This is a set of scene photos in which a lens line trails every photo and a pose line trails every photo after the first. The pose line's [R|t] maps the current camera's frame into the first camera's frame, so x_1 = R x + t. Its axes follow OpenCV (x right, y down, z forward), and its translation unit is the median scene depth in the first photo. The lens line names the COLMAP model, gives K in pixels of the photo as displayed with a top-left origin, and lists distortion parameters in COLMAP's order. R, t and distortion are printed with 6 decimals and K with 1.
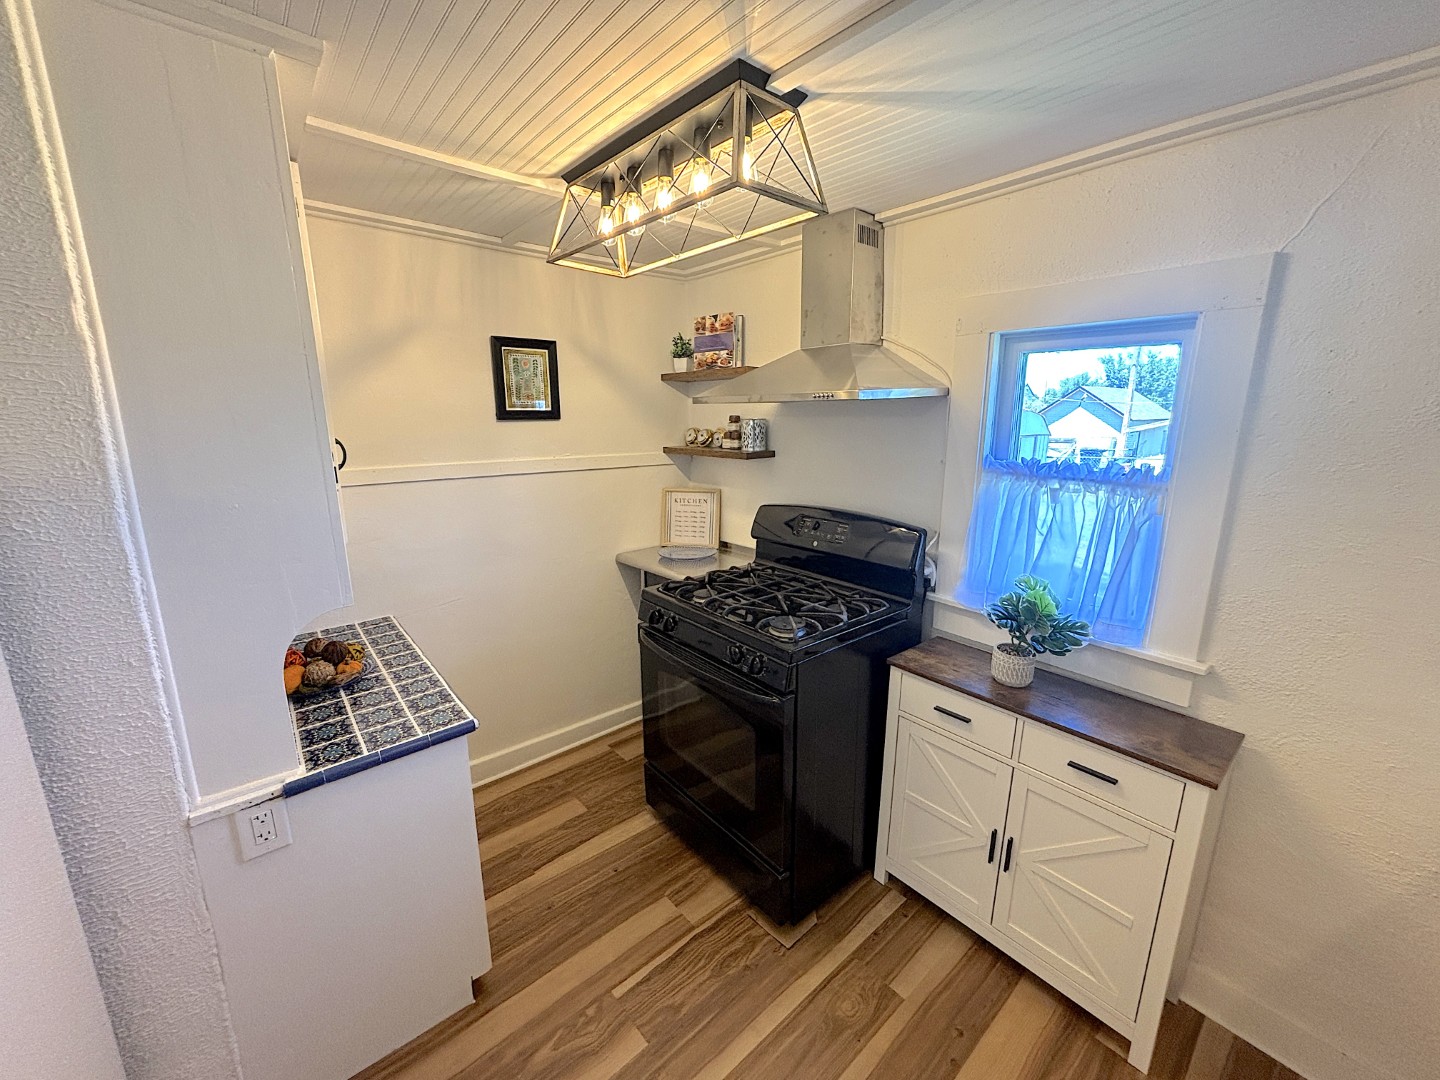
lens RADIAL K [[578.4, 0, 722.0], [0, 578.4, 540.6], [0, 0, 1]] dist [-0.004341, -0.002751]
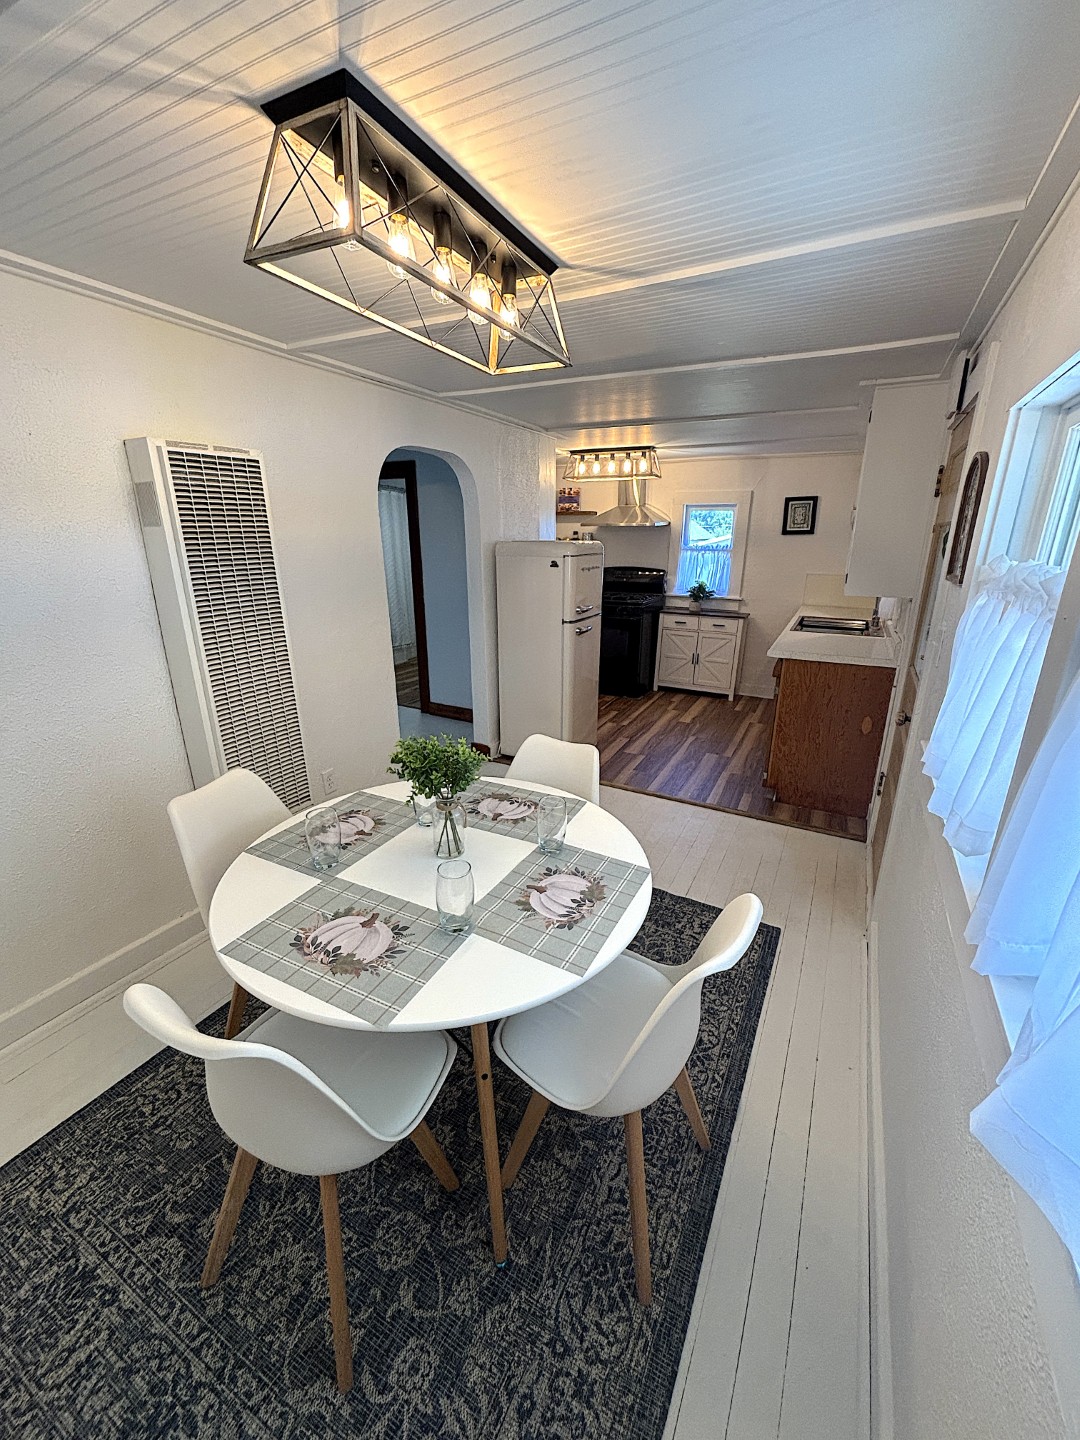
lens RADIAL K [[578.4, 0, 539.1], [0, 578.4, 721.9], [0, 0, 1]] dist [-0.004341, -0.002751]
pose [[0.929869, -0.108212, 0.351615, -1.404670], [0.072533, 0.990927, 0.113146, 0.378218], [-0.360669, -0.079707, 0.929282, -1.639330]]
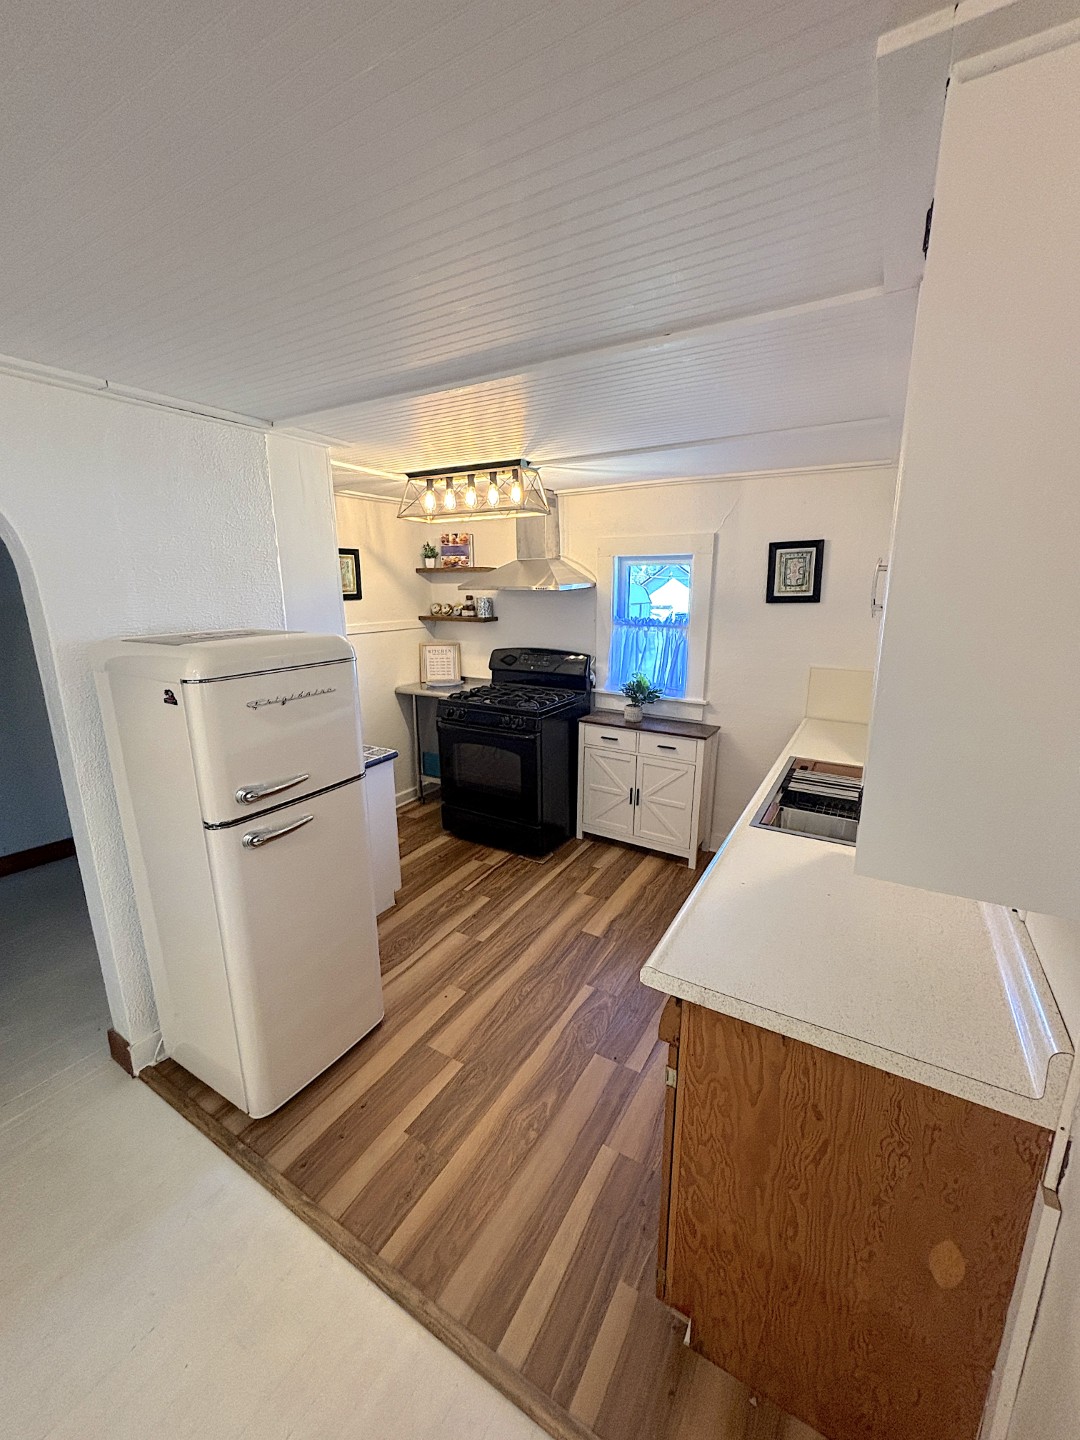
lens RADIAL K [[578.4, 0, 546.0], [0, 578.4, 721.5], [0, 0, 1]] dist [-0.004341, -0.002751]
pose [[0.945824, -0.077076, 0.315399, -0.422827], [0.071196, 0.997007, 0.030141, 0.136633], [-0.316778, -0.006053, 0.948480, -0.815671]]
